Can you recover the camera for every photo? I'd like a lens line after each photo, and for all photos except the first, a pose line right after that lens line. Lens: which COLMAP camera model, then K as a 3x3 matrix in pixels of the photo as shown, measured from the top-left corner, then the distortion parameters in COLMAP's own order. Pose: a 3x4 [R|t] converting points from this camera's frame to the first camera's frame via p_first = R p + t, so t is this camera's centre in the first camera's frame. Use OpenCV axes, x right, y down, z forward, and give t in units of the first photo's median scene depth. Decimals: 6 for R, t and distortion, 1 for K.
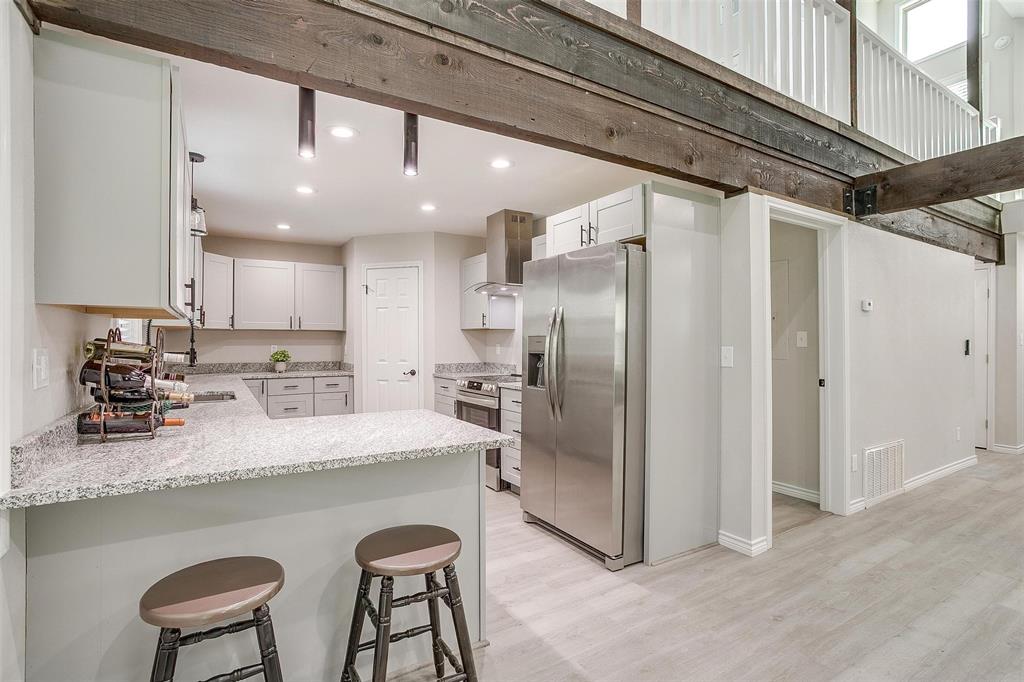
lens RADIAL K [[490.7, 0, 507.2], [0, 490.7, 338.5], [0, 0, 1]] dist [-0.003097, 0.000027]
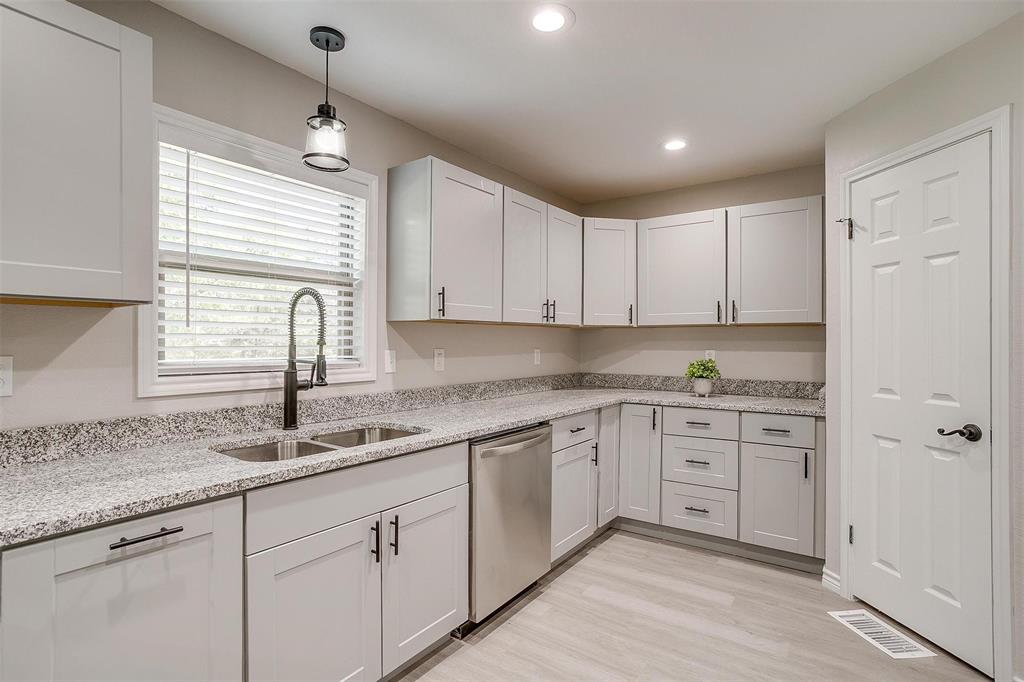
lens RADIAL K [[513.3, 0, 507.2], [0, 513.3, 344.9], [0, 0, 1]] dist [-0.018543, 0.026727]
pose [[0.396591, 0.005237, -0.917980, 0.017104], [0.002170, 0.999976, 0.006642, 0.002245], [0.917993, -0.004626, 0.396570, 0.542828]]
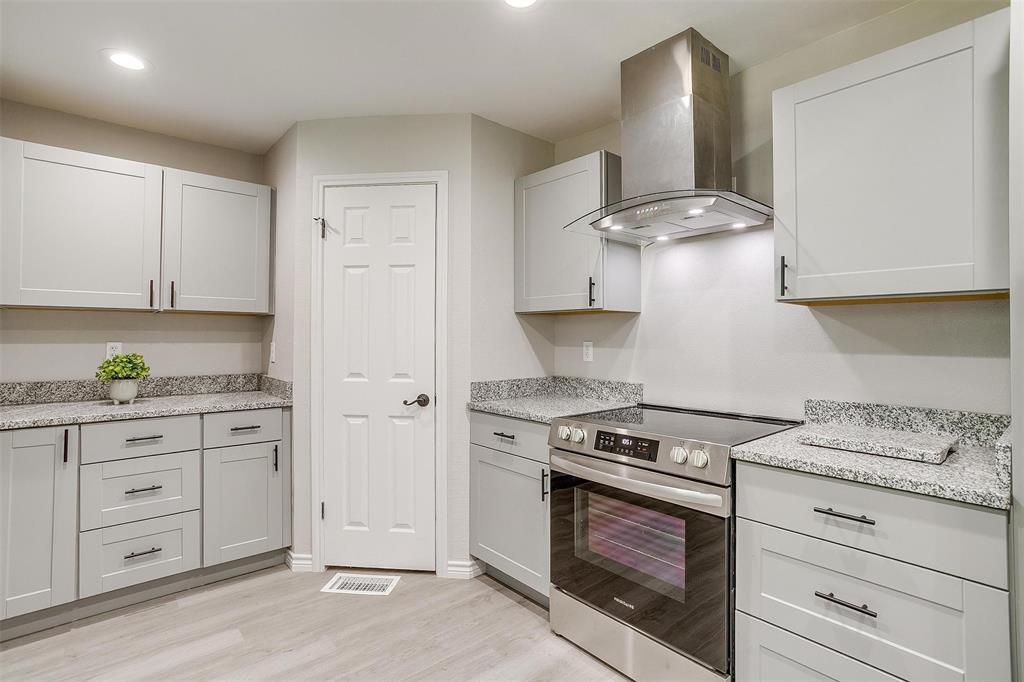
lens RADIAL K [[503.9, 0, 518.0], [0, 503.9, 329.6], [0, 0, 1]] dist [-0.044749, 0.025553]
pose [[0.985860, 0.006983, 0.167428, -0.183287], [-0.005252, 0.999928, -0.010777, 0.004619], [-0.167492, 0.009746, 0.985825, 0.496124]]
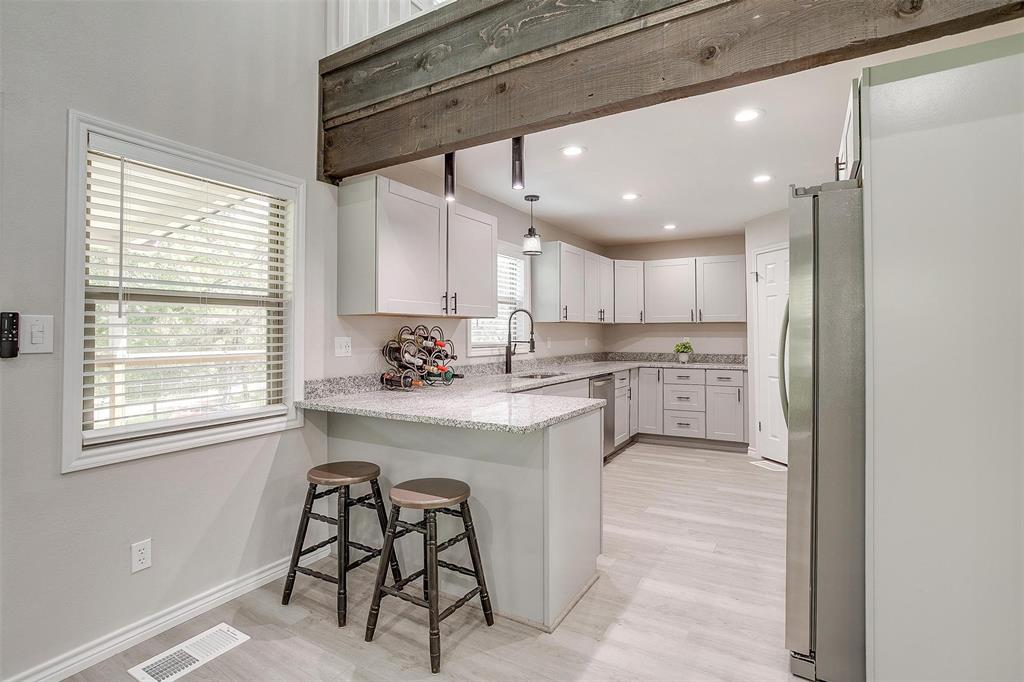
lens RADIAL K [[501.0, 0, 516.3], [0, 501.0, 320.8], [0, 0, 1]] dist [-0.001494, -0.000174]
pose [[0.483146, -0.023615, -0.875221, 0.317312], [0.006036, 0.999702, -0.023641, 0.001904], [0.875519, 0.006140, 0.483145, 0.163355]]
